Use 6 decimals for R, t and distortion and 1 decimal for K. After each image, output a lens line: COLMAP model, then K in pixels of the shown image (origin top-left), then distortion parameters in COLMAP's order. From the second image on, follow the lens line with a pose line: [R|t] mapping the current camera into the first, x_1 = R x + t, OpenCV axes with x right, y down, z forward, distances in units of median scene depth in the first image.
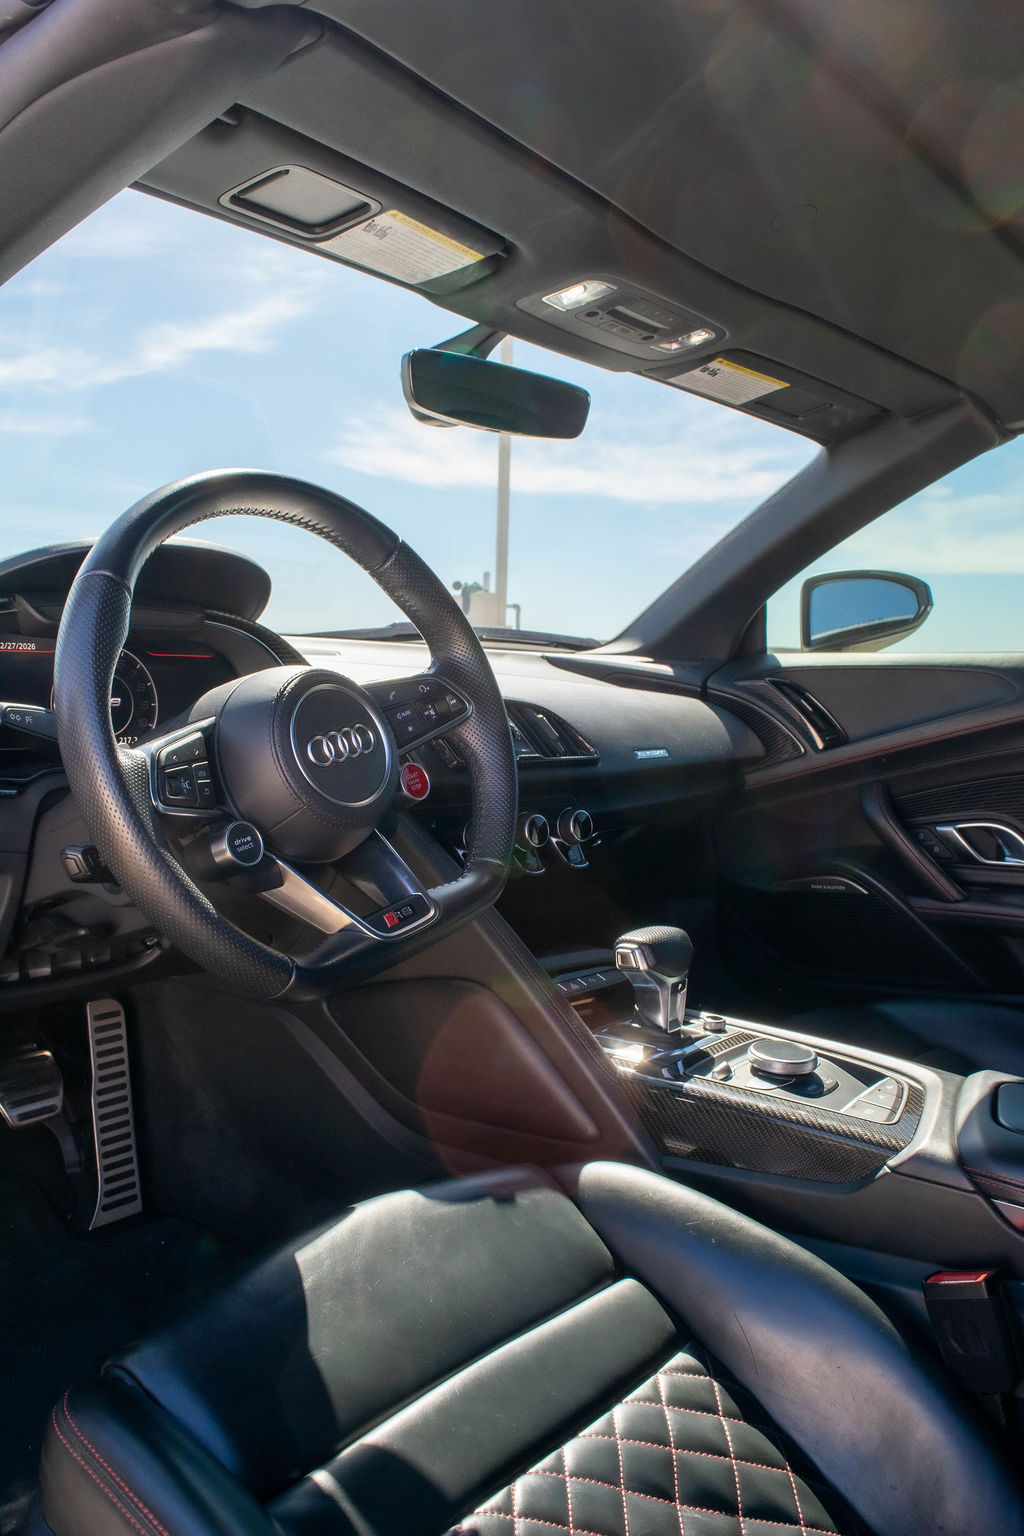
lens RADIAL K [[1197.2, 0, 514.8], [0, 1197.2, 768.7], [0, 0, 1]] dist [-0.095555, 0.018526]
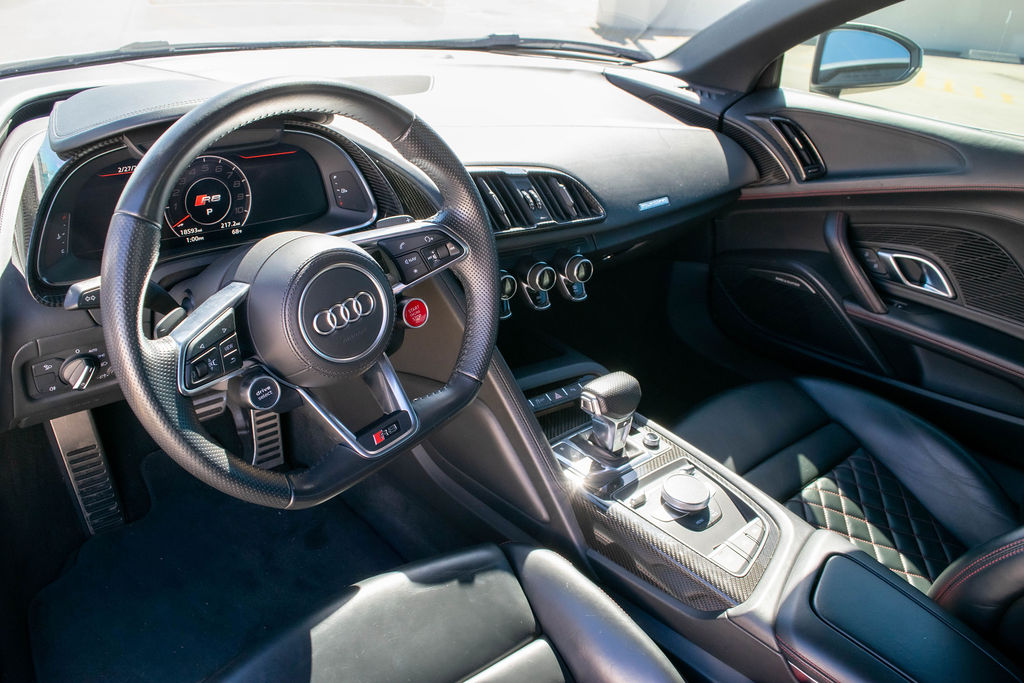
lens RADIAL K [[798.1, 0, 513.2], [0, 798.1, 342.8], [0, 0, 1]] dist [-0.095555, 0.018526]
pose [[0.985992, 0.126654, -0.108526, 0.100587], [-0.076430, 0.921429, 0.380955, -0.250903], [0.148249, -0.367324, 0.918202, 0.168958]]
